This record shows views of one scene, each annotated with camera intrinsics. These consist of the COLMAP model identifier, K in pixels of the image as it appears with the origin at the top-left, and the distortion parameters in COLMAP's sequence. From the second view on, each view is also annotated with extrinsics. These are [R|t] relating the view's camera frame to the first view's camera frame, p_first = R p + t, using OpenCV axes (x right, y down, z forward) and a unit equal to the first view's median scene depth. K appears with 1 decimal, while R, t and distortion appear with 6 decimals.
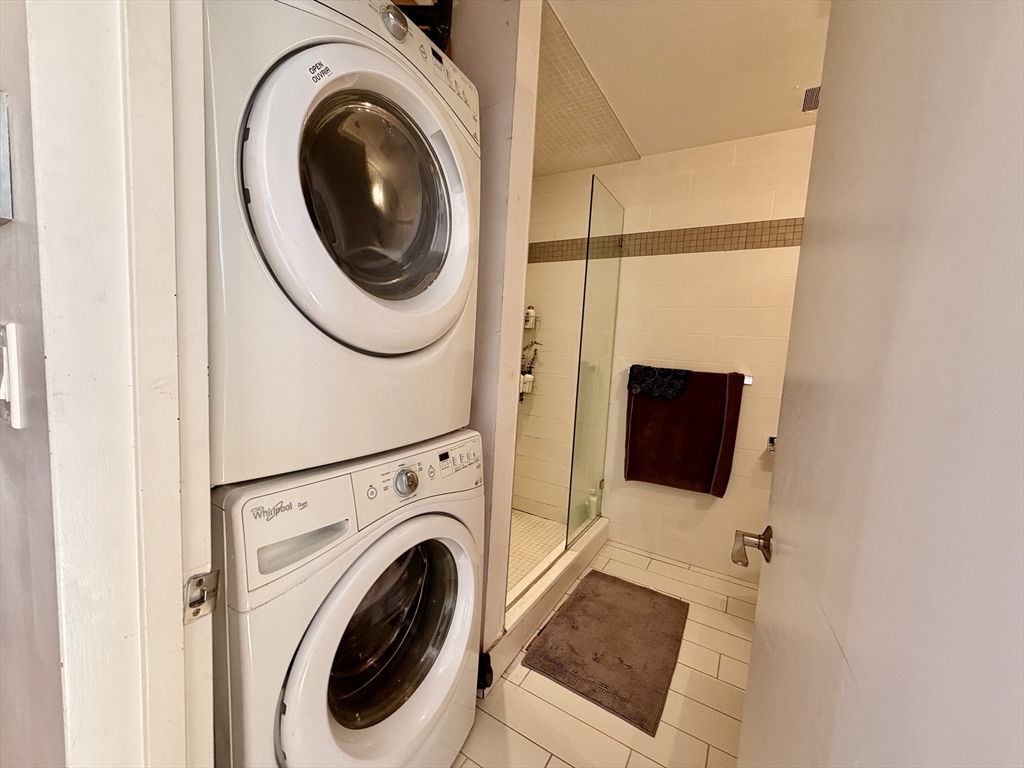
lens RADIAL K [[405.7, 0, 508.4], [0, 405.7, 384.8], [0, 0, 1]] dist [-0.002575, -0.000093]
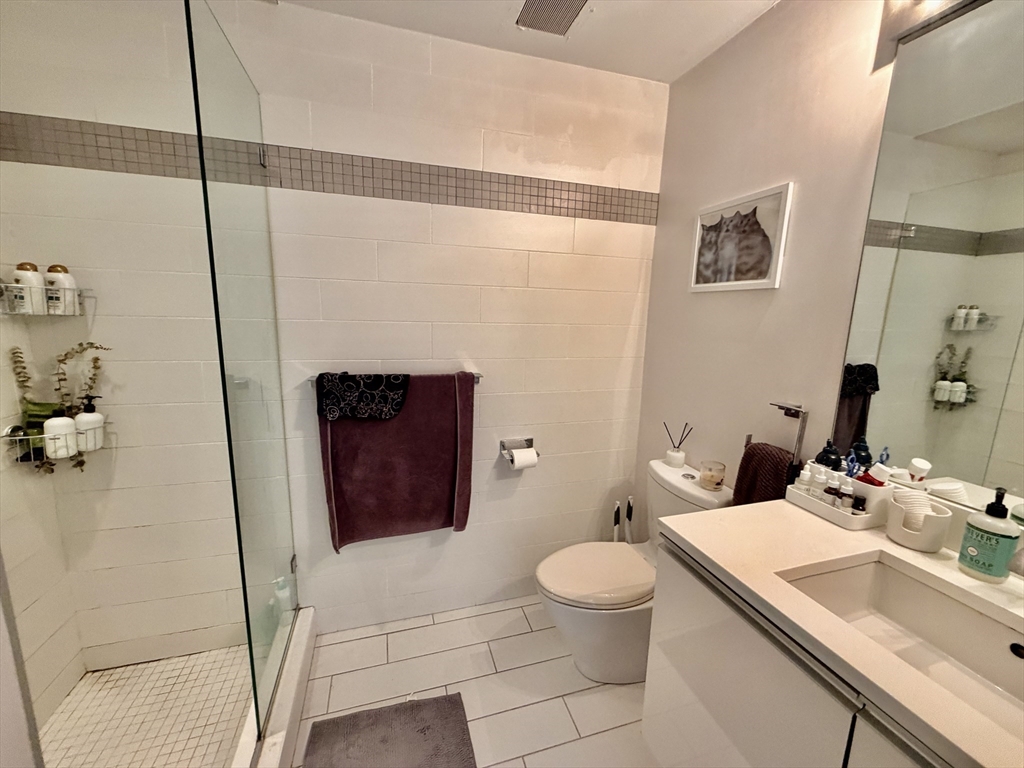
lens RADIAL K [[405.7, 0, 508.4], [0, 405.7, 384.8], [0, 0, 1]] dist [-0.002575, -0.000093]
pose [[0.666870, -0.169177, 0.725716, 0.046342], [0.082778, 0.984679, 0.153479, -0.102217], [-0.740562, -0.042277, 0.670657, 0.364991]]
